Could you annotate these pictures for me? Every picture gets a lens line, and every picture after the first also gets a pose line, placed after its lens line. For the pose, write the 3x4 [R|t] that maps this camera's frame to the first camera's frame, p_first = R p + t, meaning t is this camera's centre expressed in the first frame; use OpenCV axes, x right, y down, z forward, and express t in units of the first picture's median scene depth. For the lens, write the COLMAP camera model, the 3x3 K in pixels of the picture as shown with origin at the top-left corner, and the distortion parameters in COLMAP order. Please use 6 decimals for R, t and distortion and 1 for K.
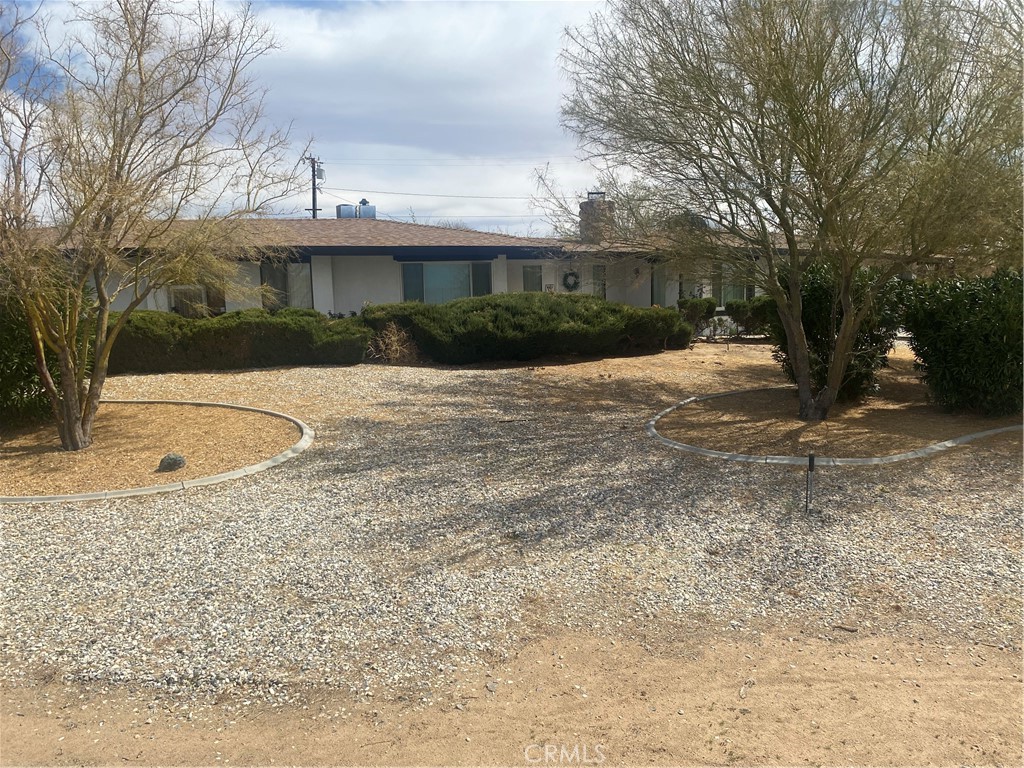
lens RADIAL K [[776.3, 0, 512.0], [0, 776.3, 384.0], [0, 0, 1]] dist [0.004865, 0.001916]
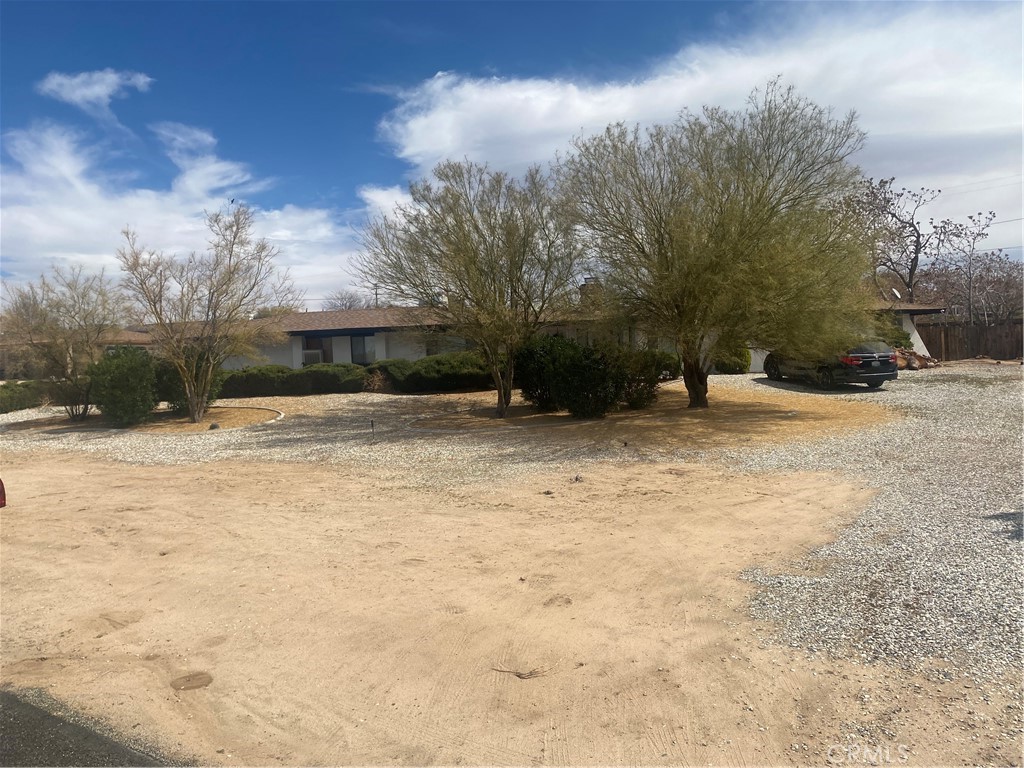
lens RADIAL K [[776.3, 0, 512.0], [0, 776.3, 384.0], [0, 0, 1]] dist [0.004865, 0.001916]
pose [[0.916530, -0.001595, -0.399963, 0.875963], [-0.026587, 0.997537, -0.064902, 0.064733], [0.399082, 0.070118, 0.914230, -0.542654]]
